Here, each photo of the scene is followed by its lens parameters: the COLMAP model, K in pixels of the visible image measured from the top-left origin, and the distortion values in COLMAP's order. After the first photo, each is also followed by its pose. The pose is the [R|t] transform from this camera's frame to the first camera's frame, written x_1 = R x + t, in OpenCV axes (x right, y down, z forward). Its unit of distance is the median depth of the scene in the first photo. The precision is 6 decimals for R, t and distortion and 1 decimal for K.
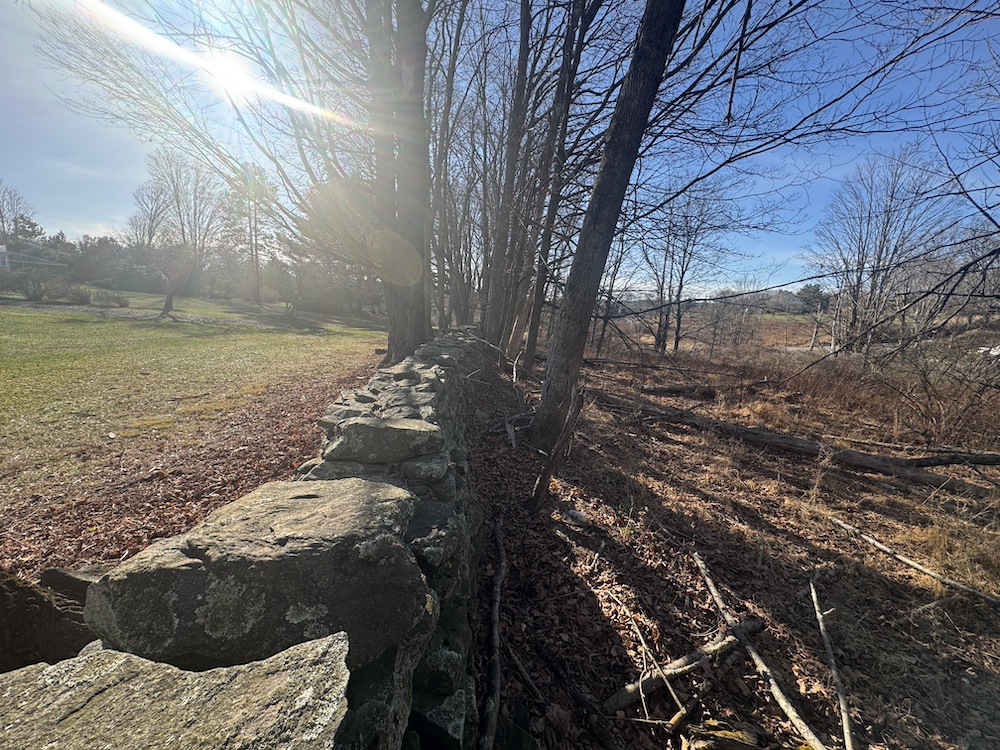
lens RADIAL K [[406.8, 0, 494.7], [0, 406.8, 375.7], [0, 0, 1]] dist [0.000030, -0.000186]
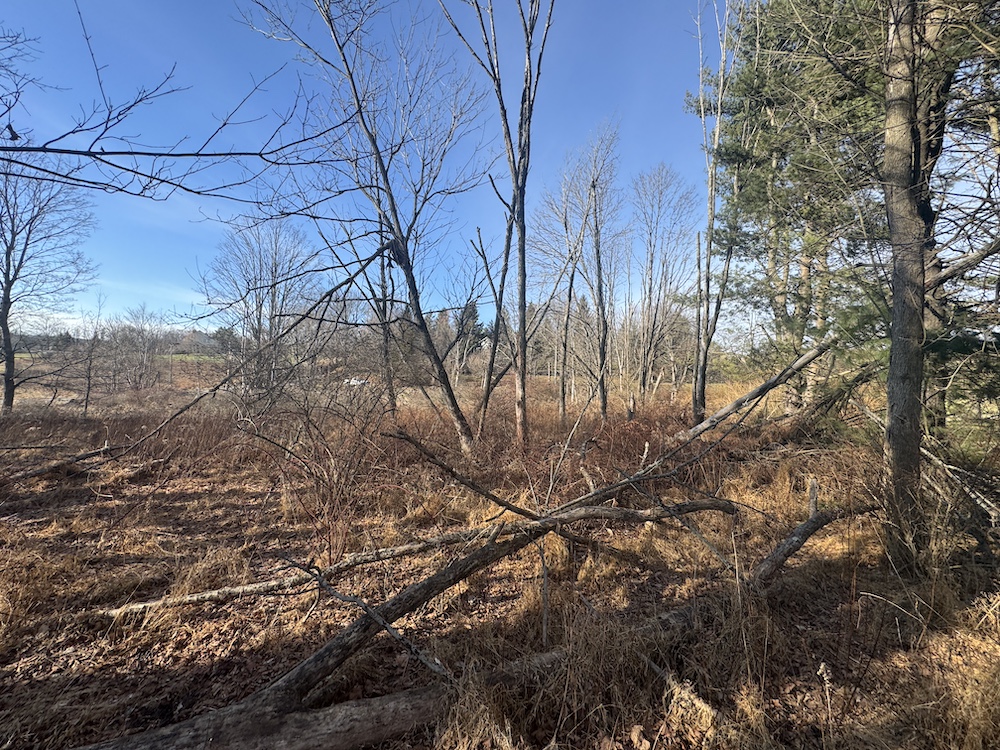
lens RADIAL K [[406.8, 0, 494.7], [0, 406.8, 375.7], [0, 0, 1]] dist [0.000030, -0.000186]
pose [[0.336018, -0.036670, 0.941141, 0.111372], [0.133055, 0.991069, -0.008890, -0.003564], [-0.932410, 0.128211, 0.337896, 0.099653]]
